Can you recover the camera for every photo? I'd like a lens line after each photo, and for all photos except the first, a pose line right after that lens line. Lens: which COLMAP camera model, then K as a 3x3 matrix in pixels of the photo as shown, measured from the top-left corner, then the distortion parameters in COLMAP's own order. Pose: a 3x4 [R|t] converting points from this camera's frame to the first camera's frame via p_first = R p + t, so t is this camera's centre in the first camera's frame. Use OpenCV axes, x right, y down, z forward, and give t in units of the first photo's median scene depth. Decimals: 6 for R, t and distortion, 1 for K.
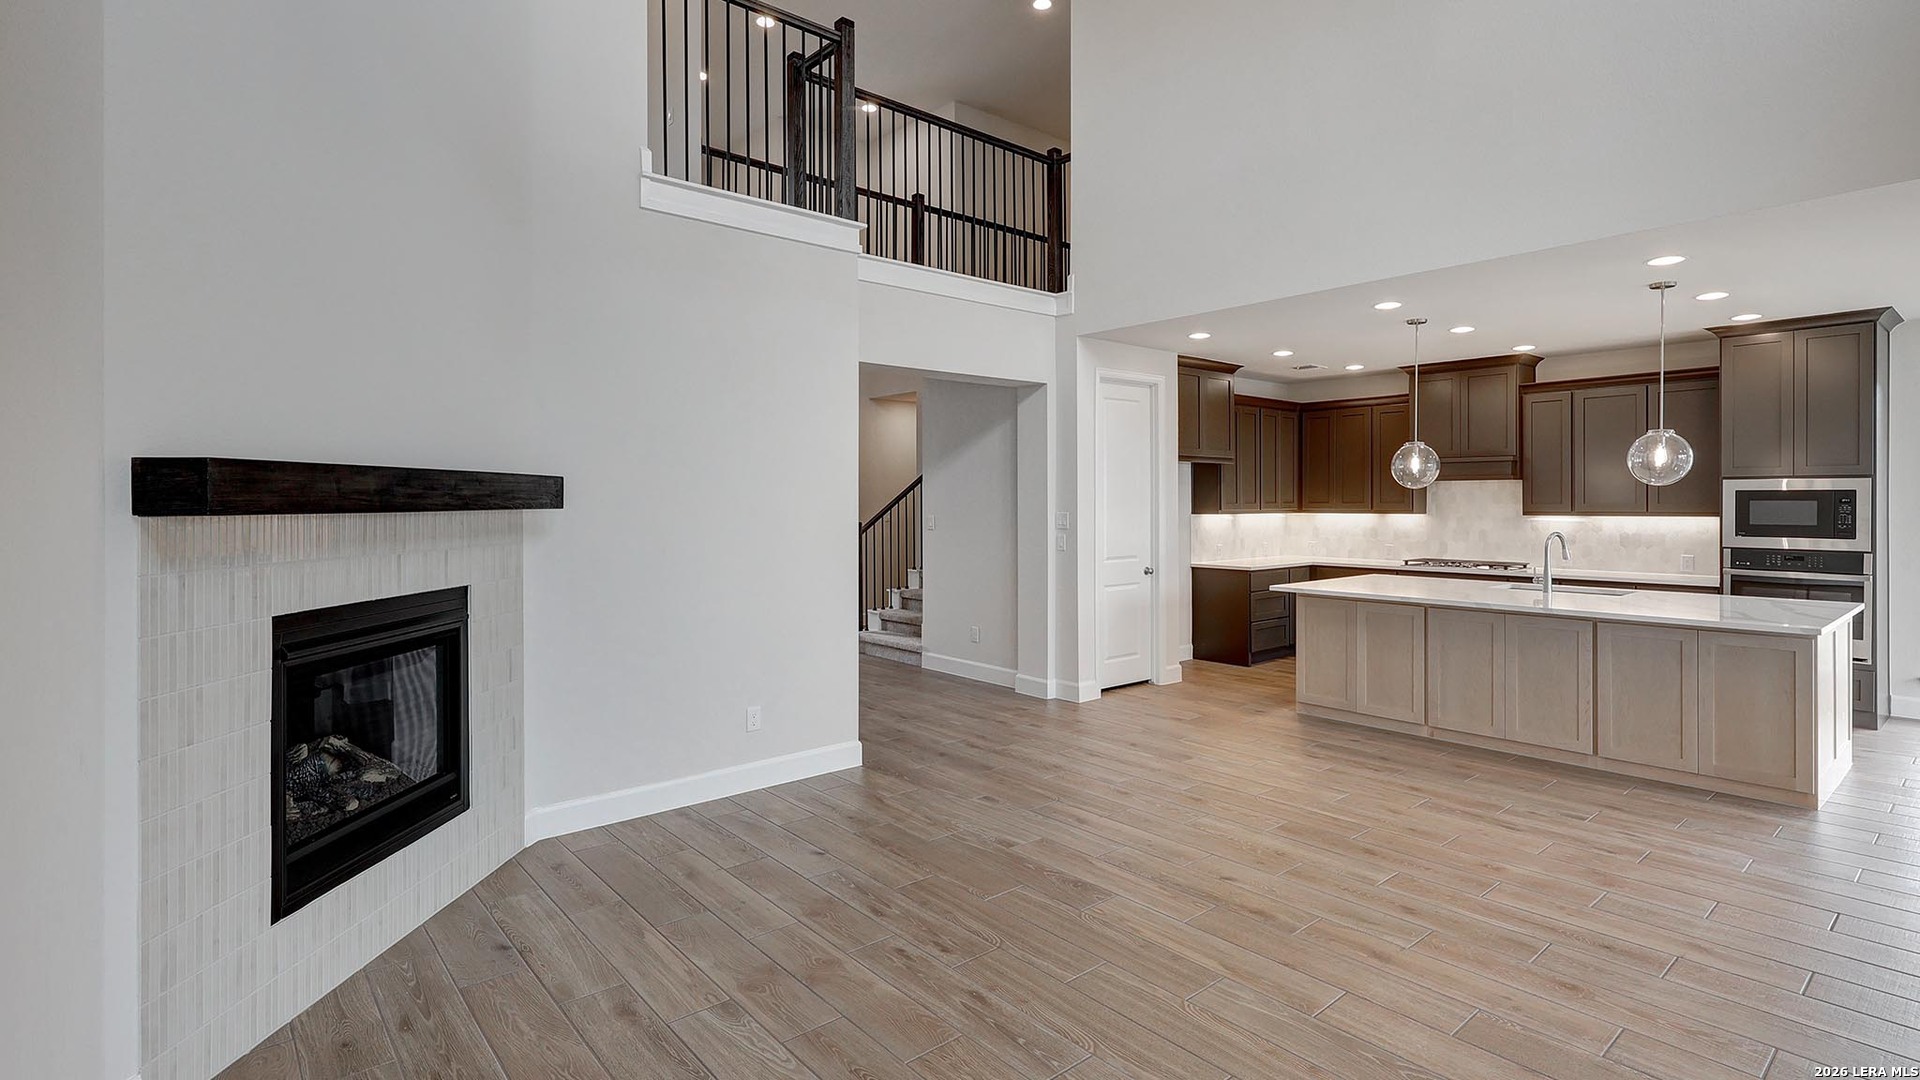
lens RADIAL K [[922.1, 0, 956.3], [0, 922.1, 503.2], [0, 0, 1]] dist [0.000245, 0.000687]
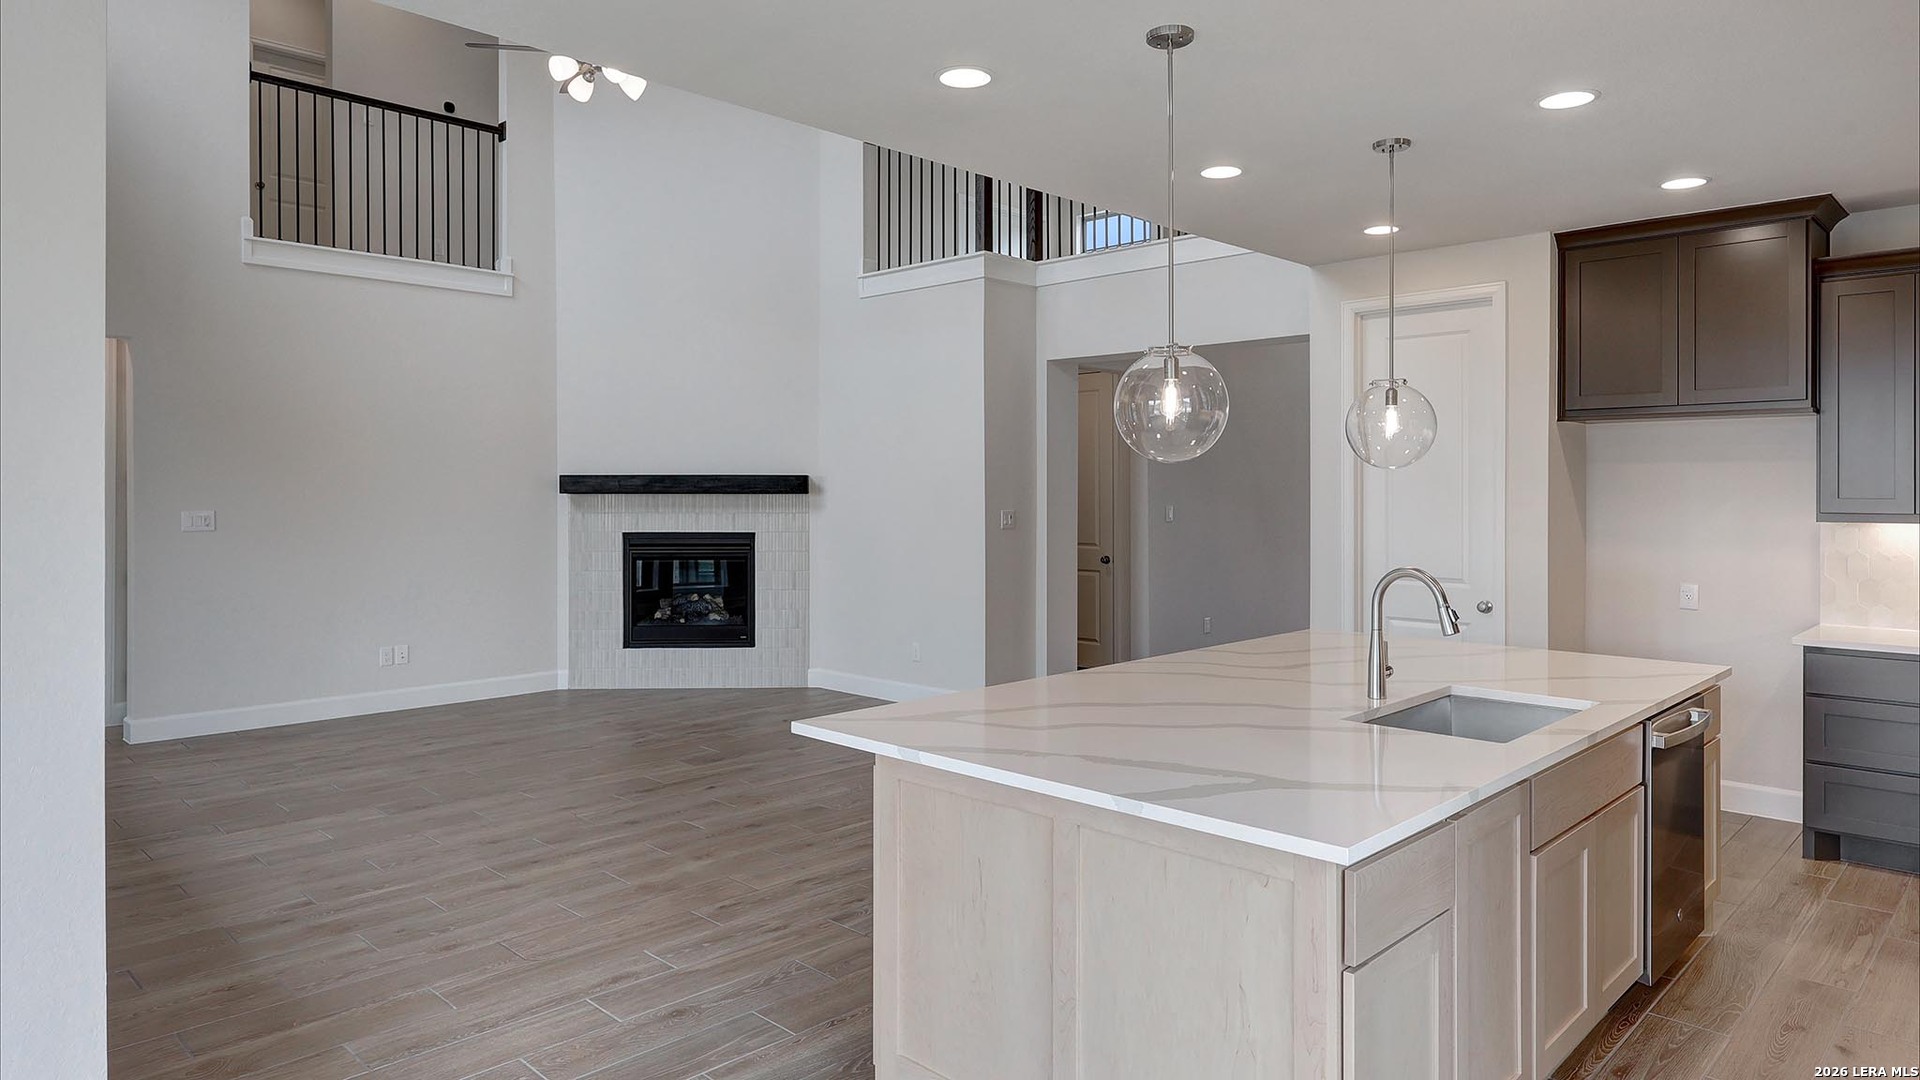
lens RADIAL K [[1154.9, 0, 950.5], [0, 1154.9, 482.5], [0, 0, 1]] dist [0.010072, 0.000213]
pose [[0.084420, 0.000564, -0.996430, 1.173398], [-0.001138, 0.999999, 0.000469, -0.010708], [0.996430, 0.001094, 0.084420, 0.730663]]
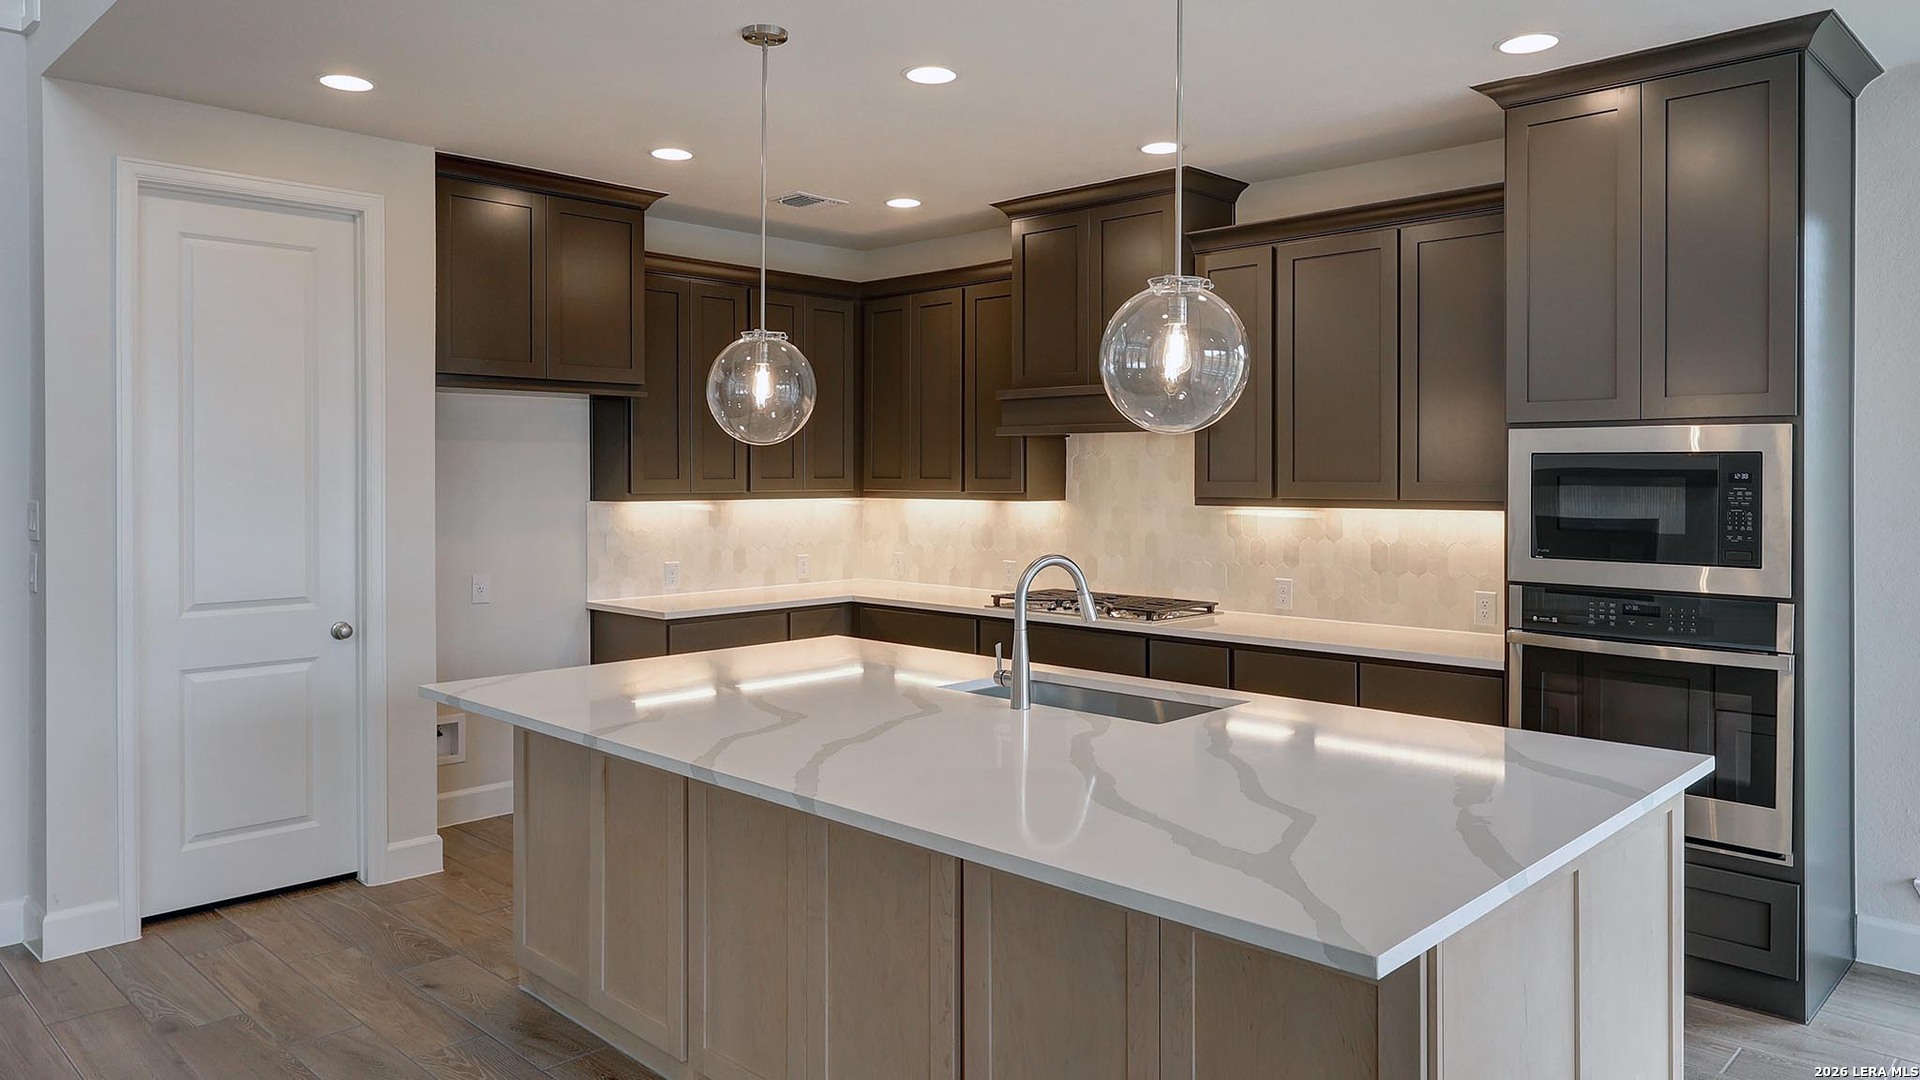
lens RADIAL K [[1287.3, 0, 938.6], [0, 1287.3, 470.9], [0, 0, 1]] dist [0.008187, 0.002153]
pose [[0.996770, 0.002331, 0.080271, 0.556983], [-0.002074, 0.999992, -0.003281, -0.002883], [-0.080278, 0.003104, 0.996768, 0.444396]]
